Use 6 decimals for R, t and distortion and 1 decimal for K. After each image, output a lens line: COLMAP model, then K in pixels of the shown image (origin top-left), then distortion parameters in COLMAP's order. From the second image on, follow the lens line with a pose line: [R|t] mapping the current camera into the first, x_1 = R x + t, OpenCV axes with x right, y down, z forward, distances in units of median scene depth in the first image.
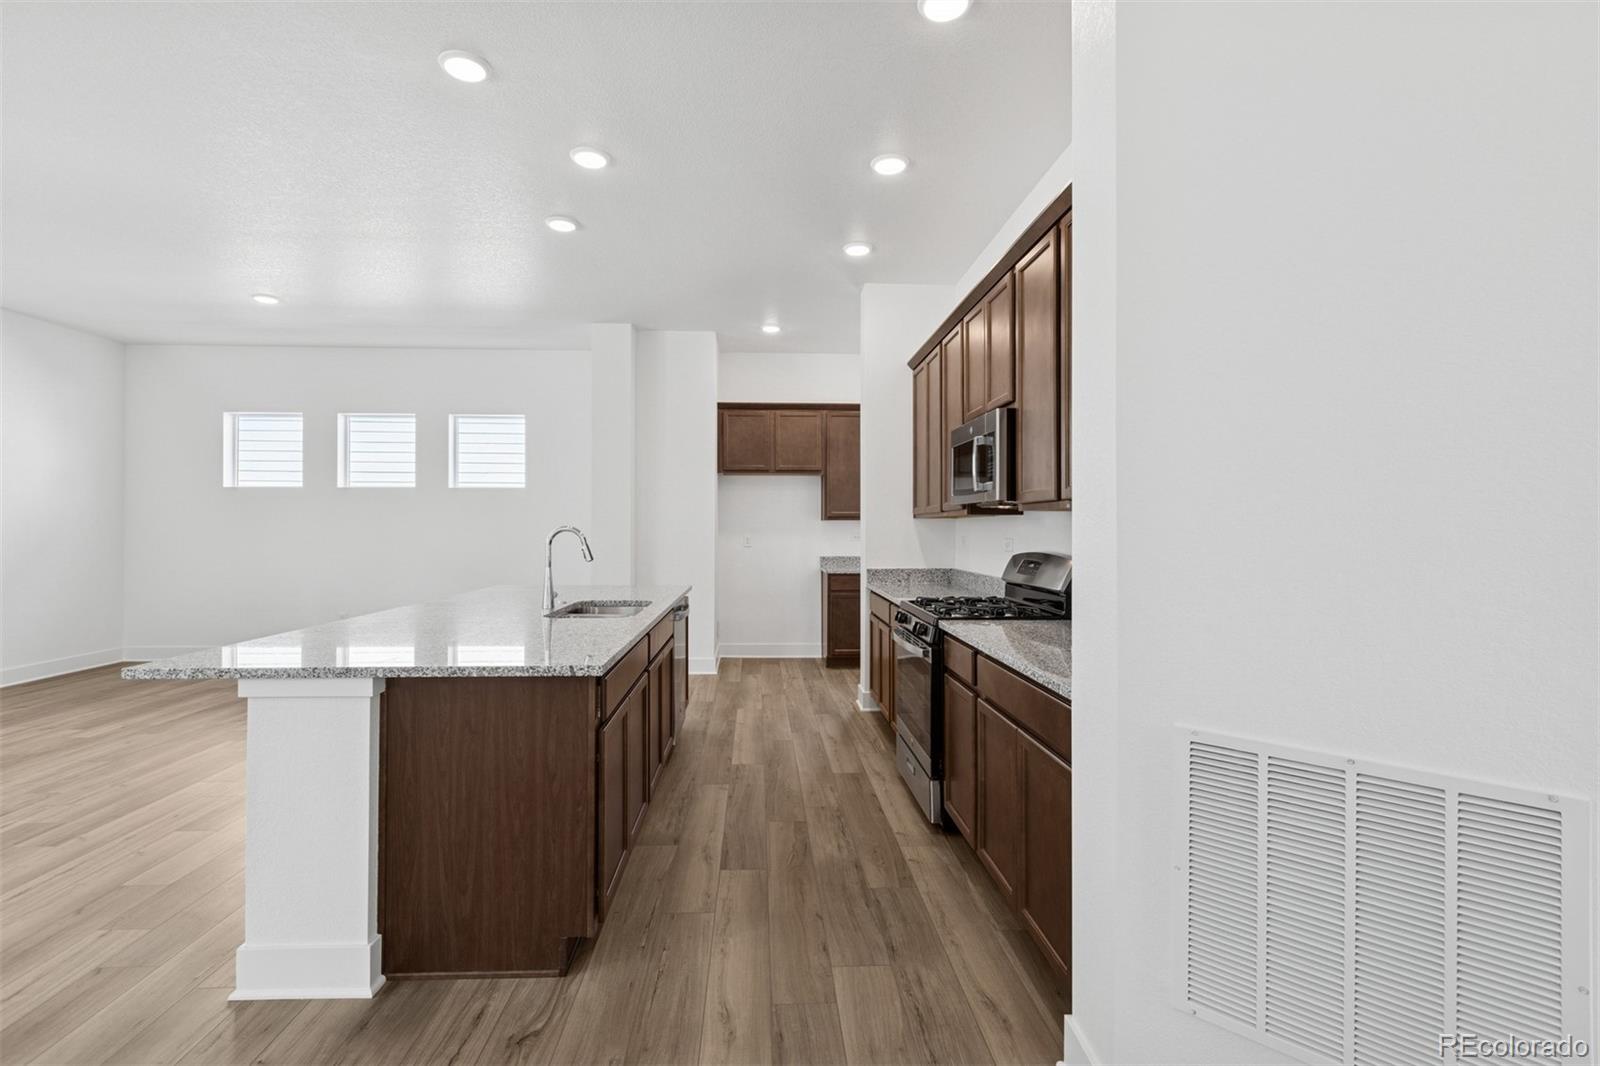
lens RADIAL K [[731.9, 0, 791.4], [0, 731.9, 515.9], [0, 0, 1]] dist [0.002739, 0.000473]
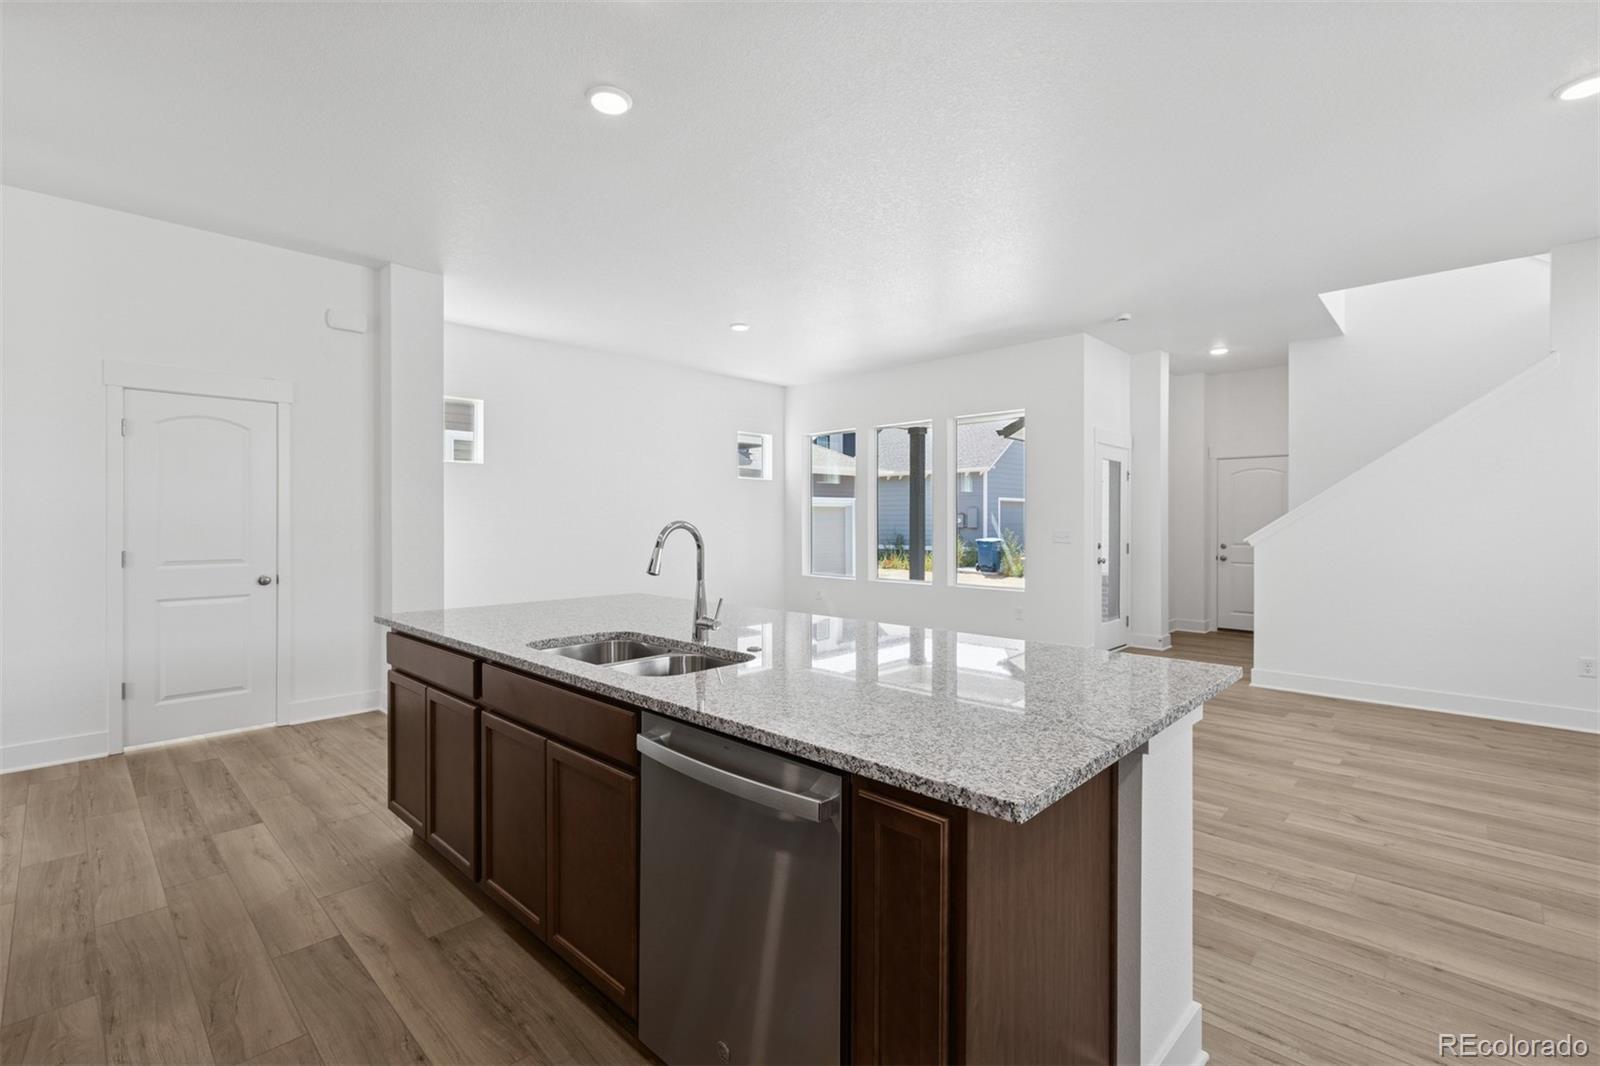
lens RADIAL K [[717.3, 0, 794.3], [0, 717.3, 521.8], [0, 0, 1]] dist [0.003285, -0.001244]
pose [[-0.719978, -0.002267, -0.693993, 0.042872], [0.008342, 0.999894, -0.011921, 0.013456], [0.693946, -0.014372, -0.719883, 0.845560]]
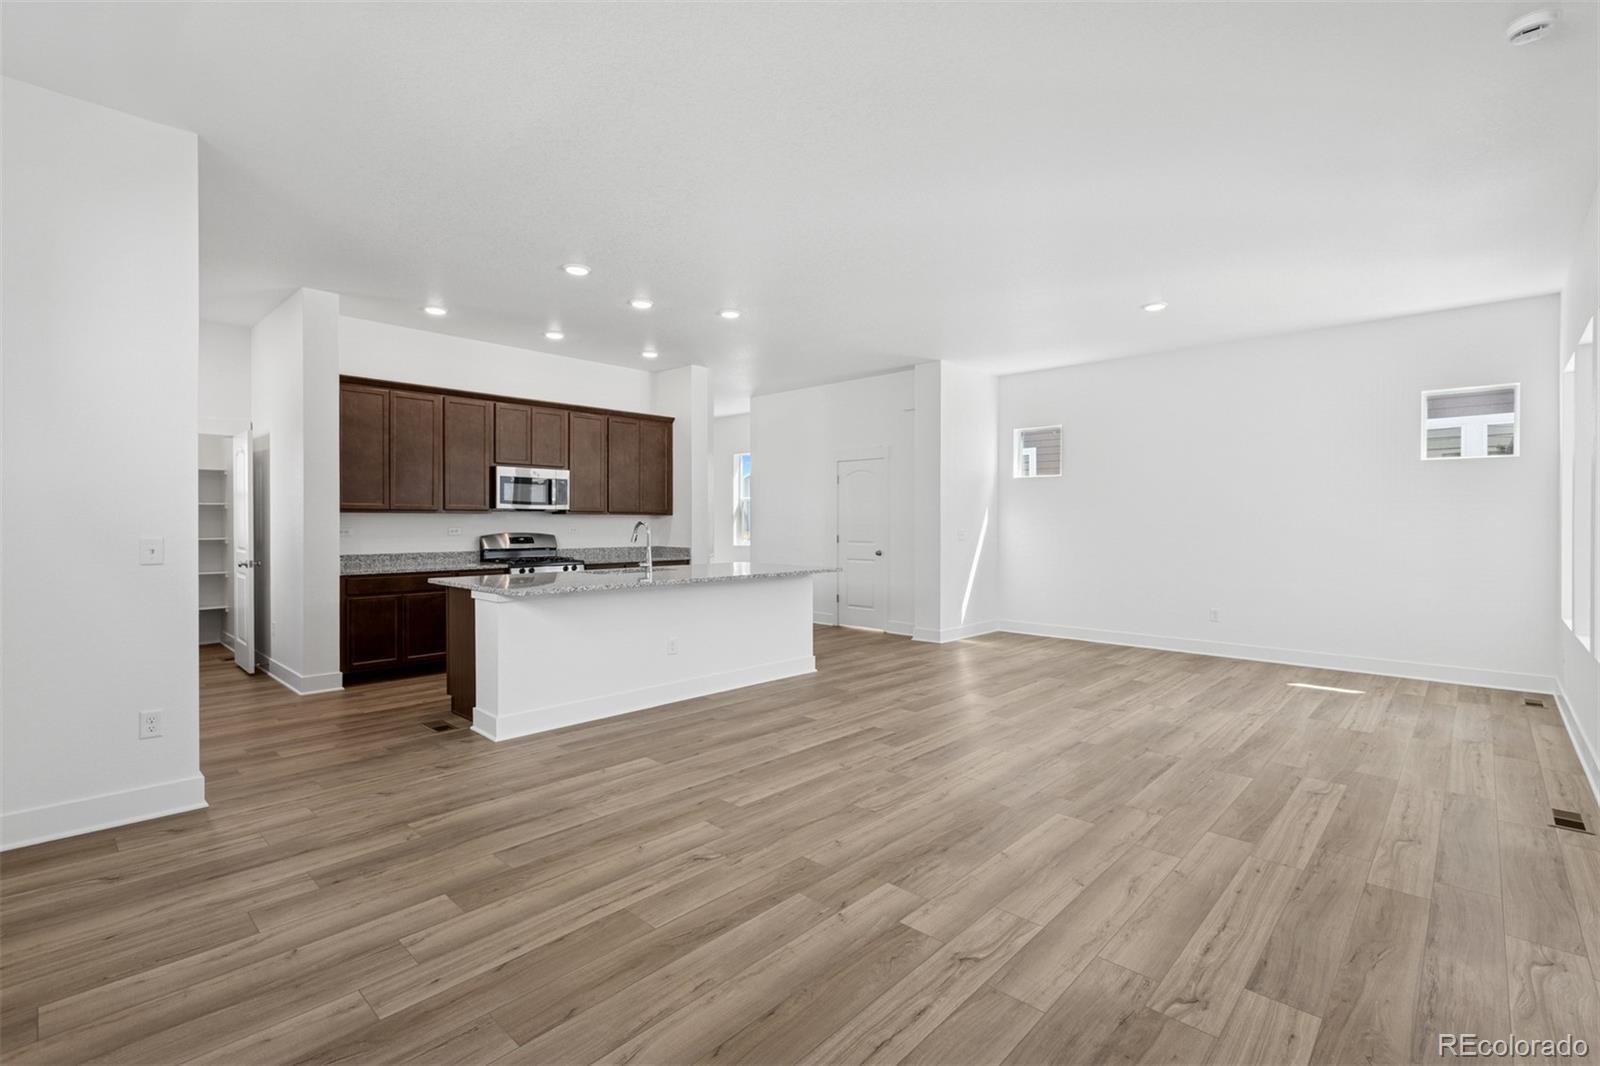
lens RADIAL K [[717.3, 0, 802.2], [0, 717.3, 527.4], [0, 0, 1]] dist [0.003285, -0.001244]
pose [[-0.702886, -0.009824, 0.711235, -0.921671], [-0.015380, 0.999881, -0.001389, 0.014274], [-0.711136, -0.011915, -0.702953, 1.019414]]
